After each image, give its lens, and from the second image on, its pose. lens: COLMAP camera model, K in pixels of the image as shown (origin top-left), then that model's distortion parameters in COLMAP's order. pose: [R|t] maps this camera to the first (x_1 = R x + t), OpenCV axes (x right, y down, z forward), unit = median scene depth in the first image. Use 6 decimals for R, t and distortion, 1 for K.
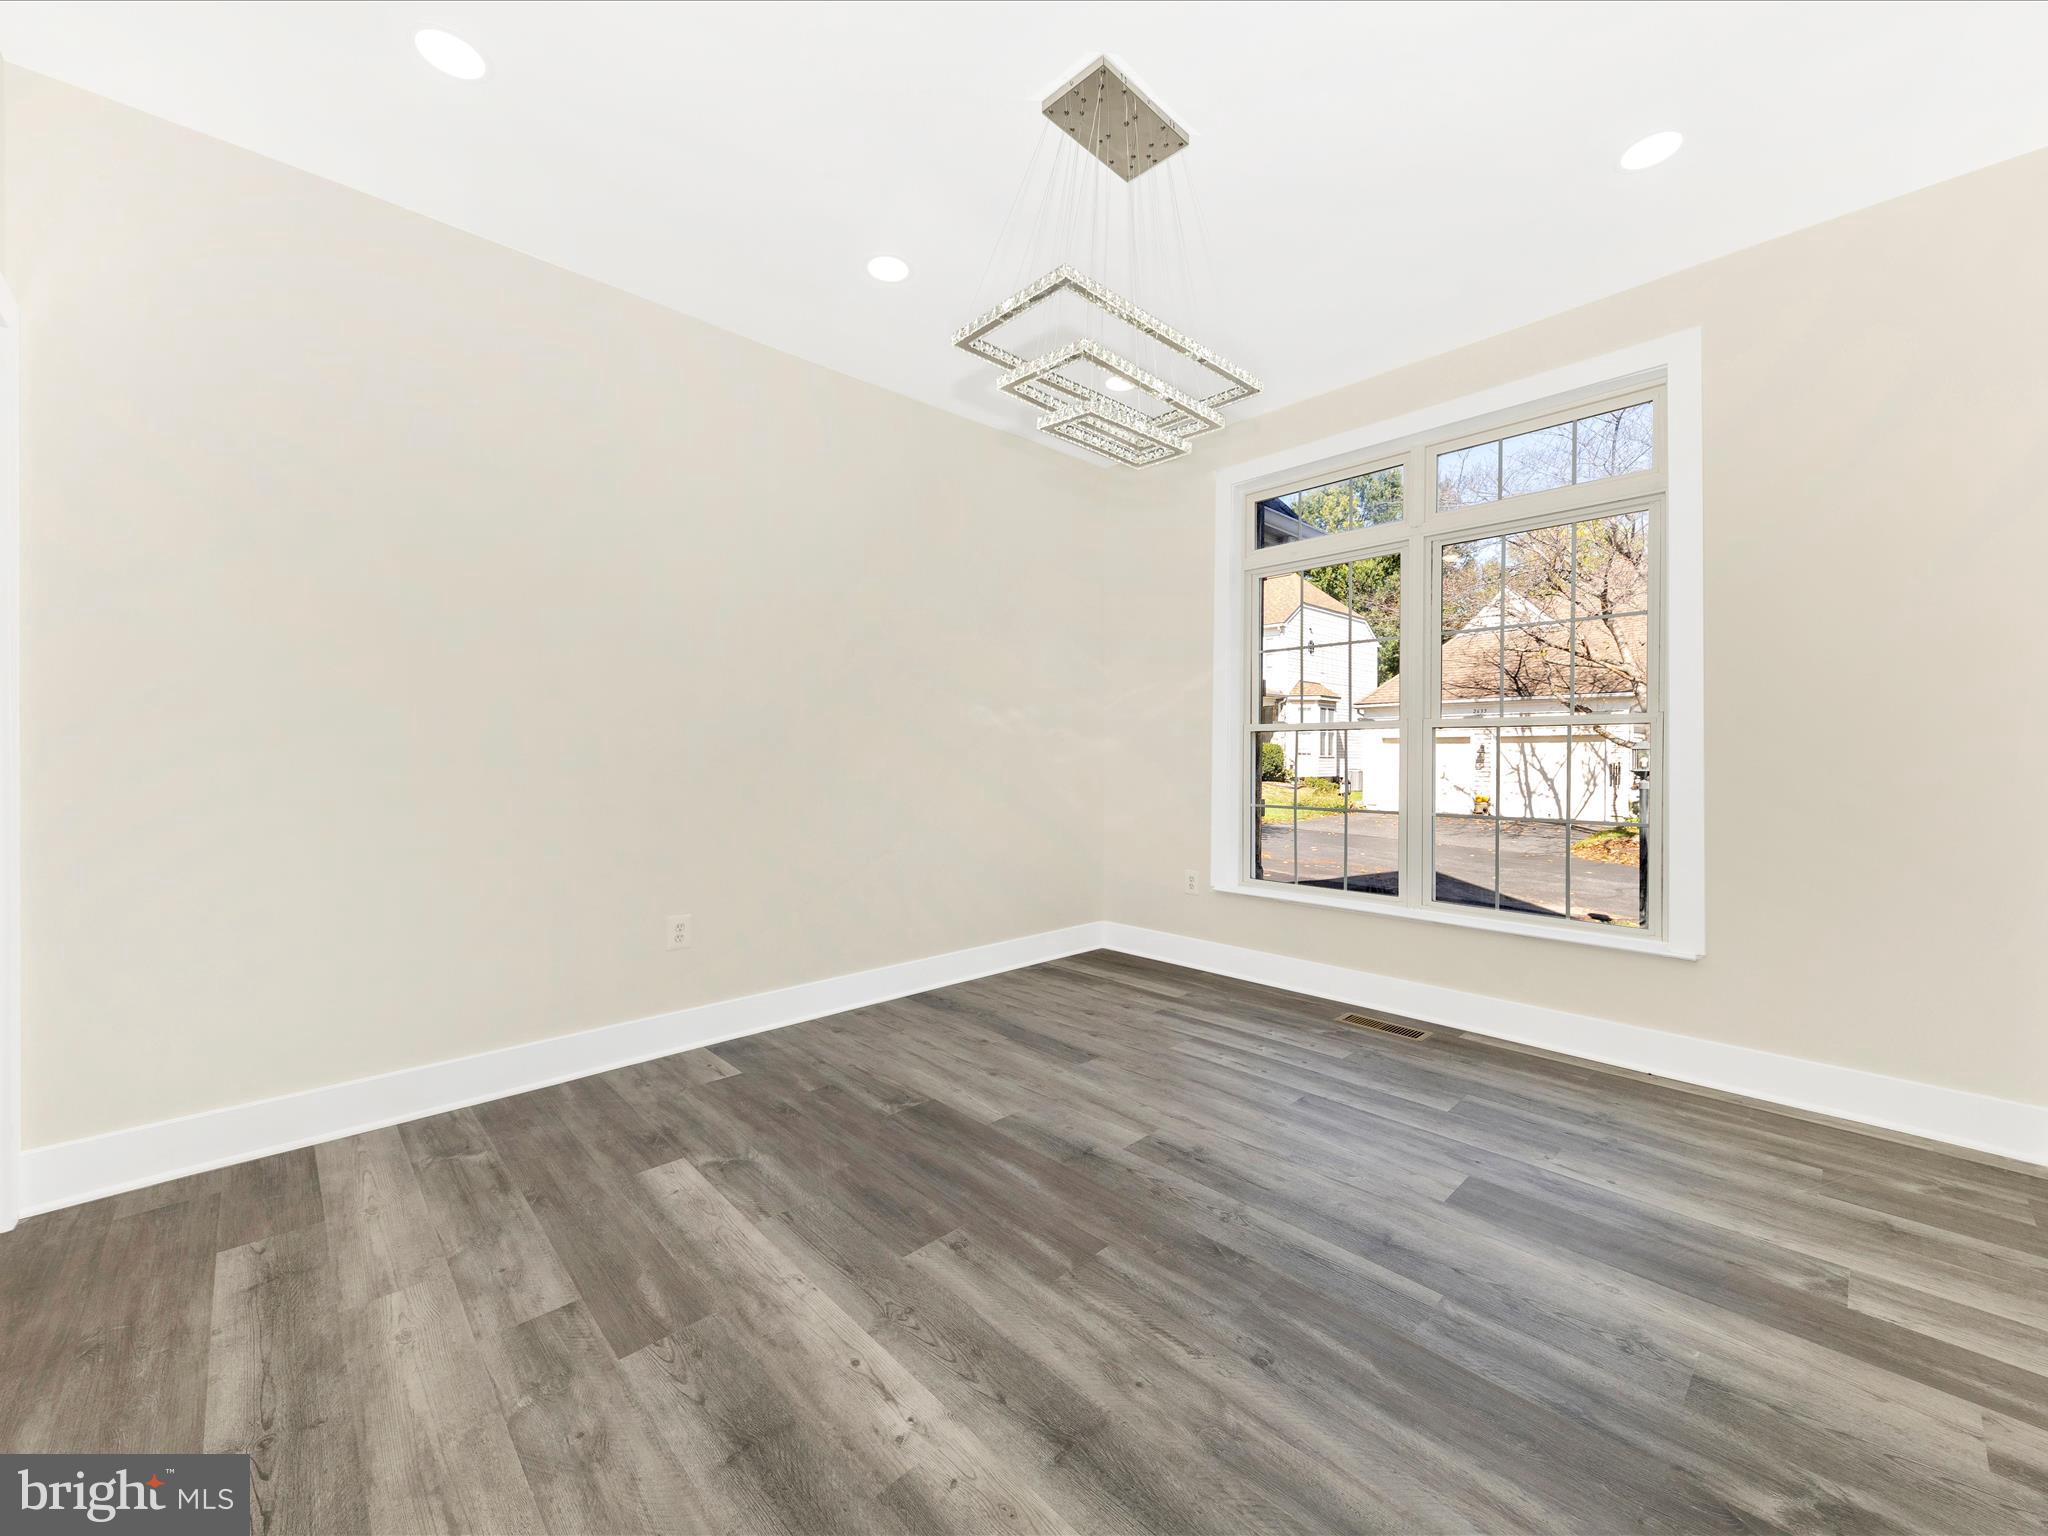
lens RADIAL K [[810.4, 0, 1017.8], [0, 810.4, 736.3], [0, 0, 1]] dist [0.000262, -0.000482]
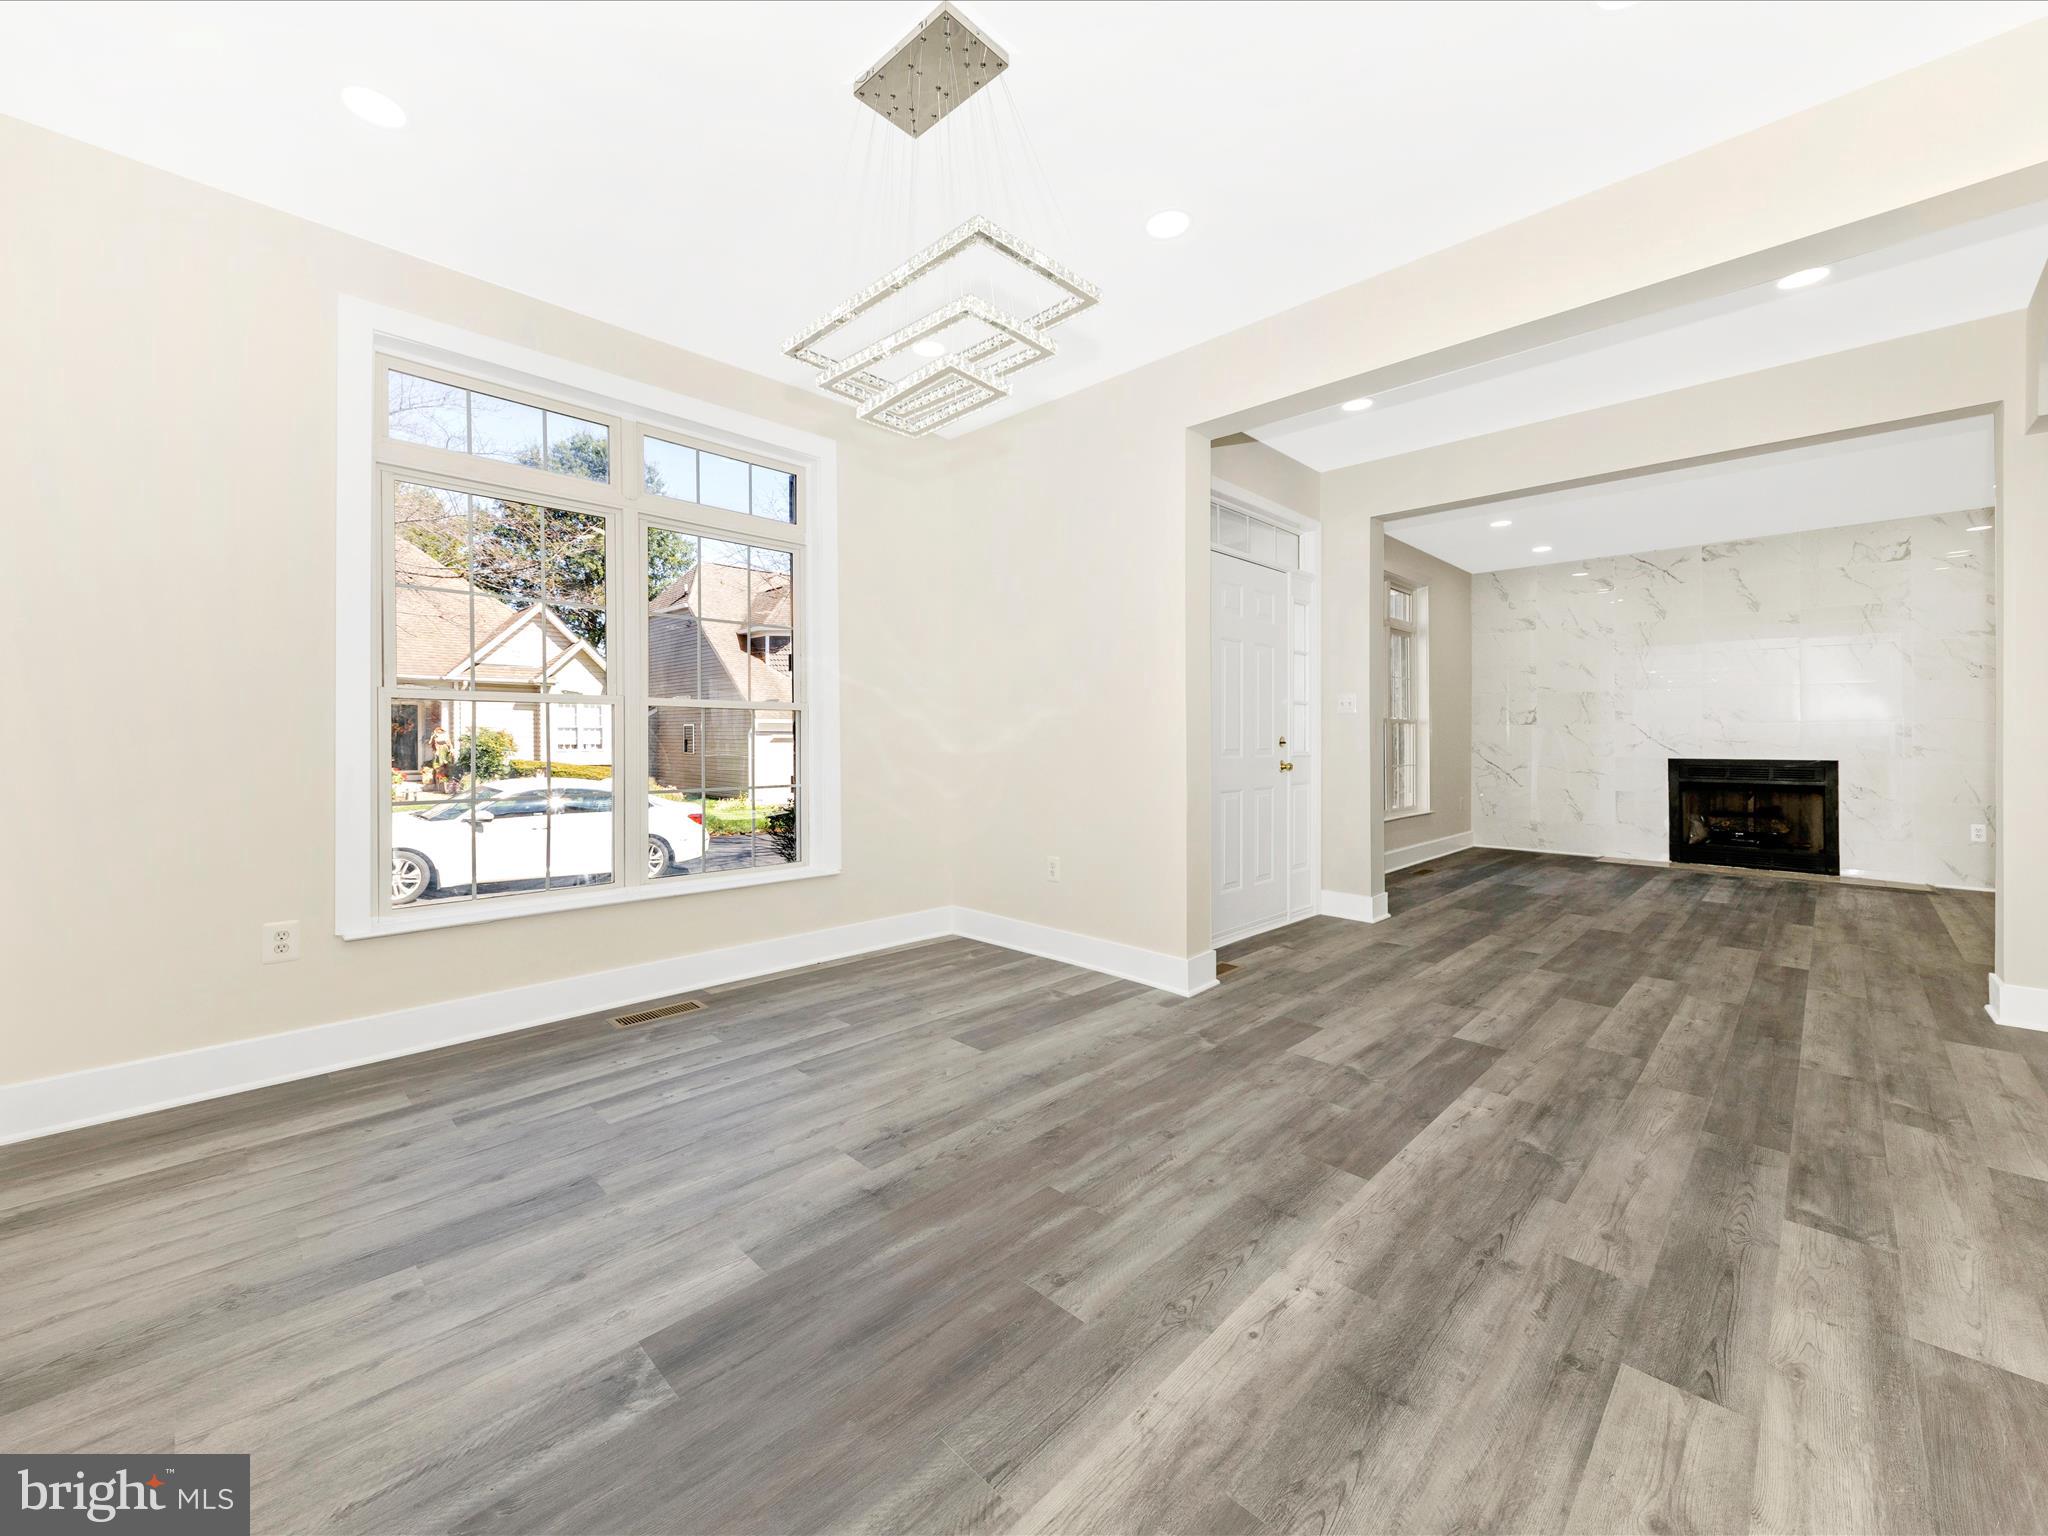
lens RADIAL K [[810.4, 0, 1017.8], [0, 810.4, 736.3], [0, 0, 1]] dist [0.000262, -0.000482]
pose [[-0.030965, -0.003338, 0.999515, -0.874676], [-0.021785, 0.999759, 0.002664, 0.016213], [-0.999283, -0.021692, -0.031030, 0.972633]]
